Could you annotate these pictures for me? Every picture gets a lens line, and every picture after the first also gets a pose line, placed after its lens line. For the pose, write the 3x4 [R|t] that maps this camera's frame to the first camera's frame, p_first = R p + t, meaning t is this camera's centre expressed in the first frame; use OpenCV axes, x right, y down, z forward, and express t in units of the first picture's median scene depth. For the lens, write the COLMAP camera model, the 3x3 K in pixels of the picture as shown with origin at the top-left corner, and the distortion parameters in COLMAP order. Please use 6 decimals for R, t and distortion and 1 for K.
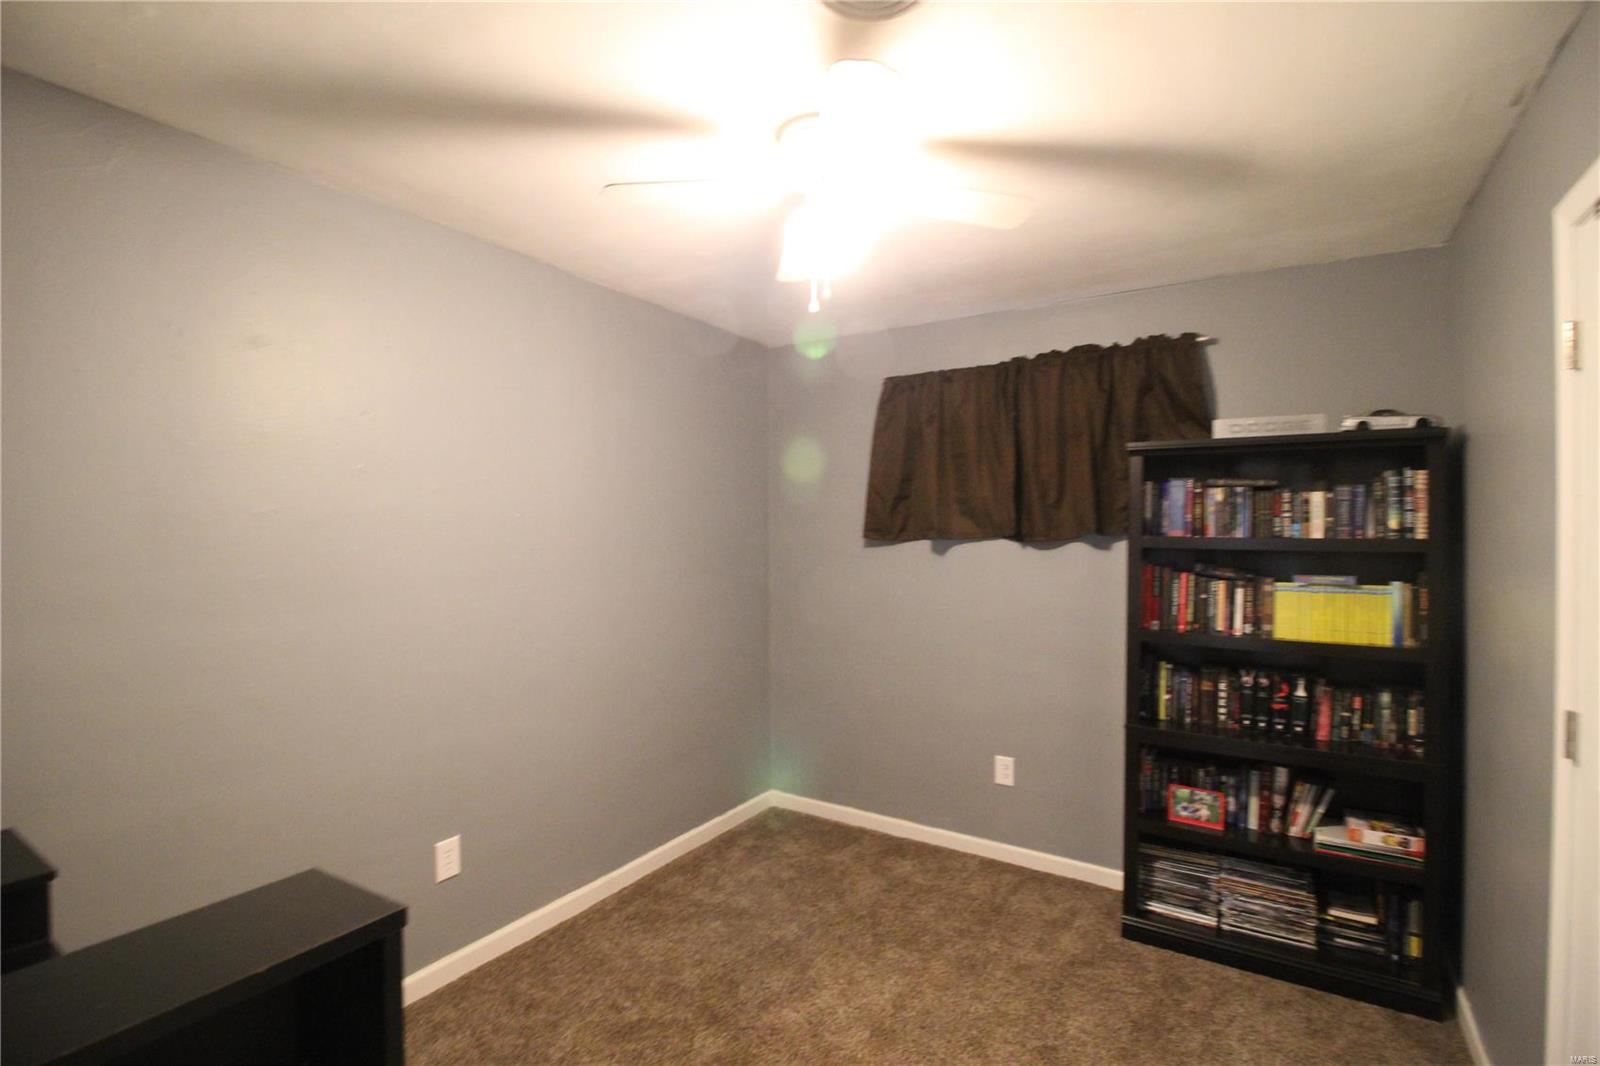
lens RADIAL K [[743.5, 0, 798.0], [0, 743.5, 531.6], [0, 0, 1]] dist [-0.001770, -0.011543]
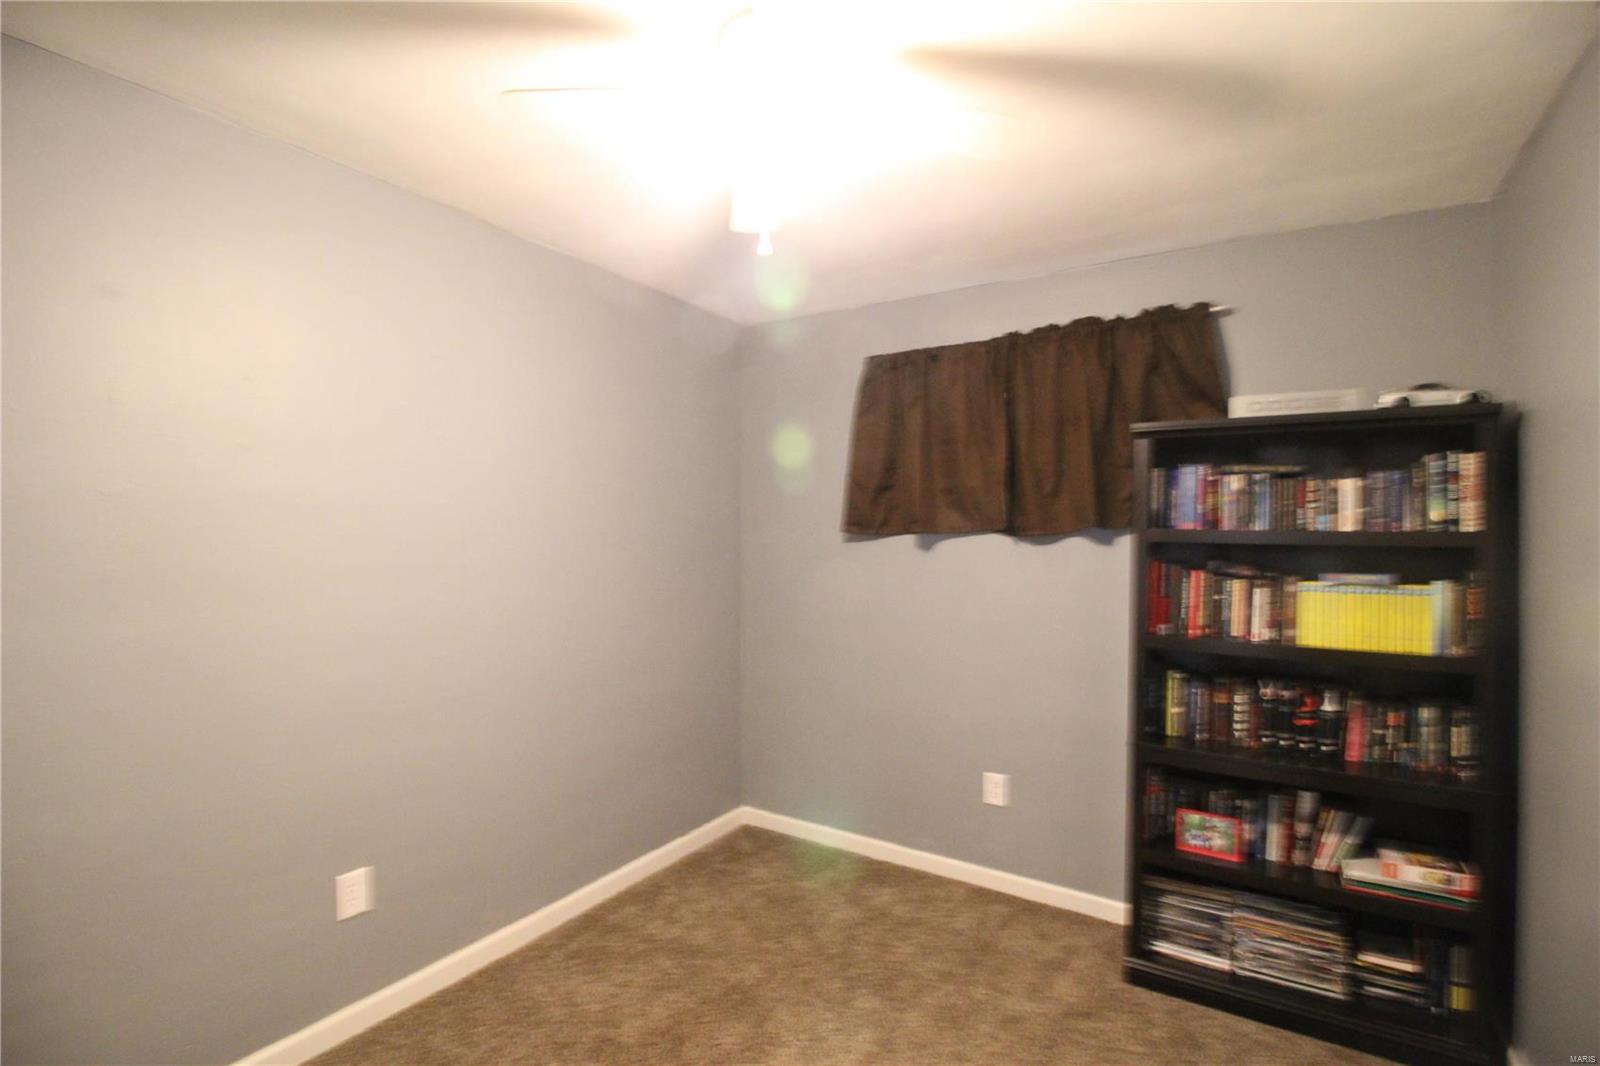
lens RADIAL K [[743.5, 0, 802.2], [0, 743.5, 533.0], [0, 0, 1]] dist [-0.001770, -0.011543]
pose [[0.999963, 0.005564, 0.006550, 0.044179], [-0.005550, 0.999982, -0.002093, 0.015533], [-0.006562, 0.002056, 0.999976, 0.117605]]
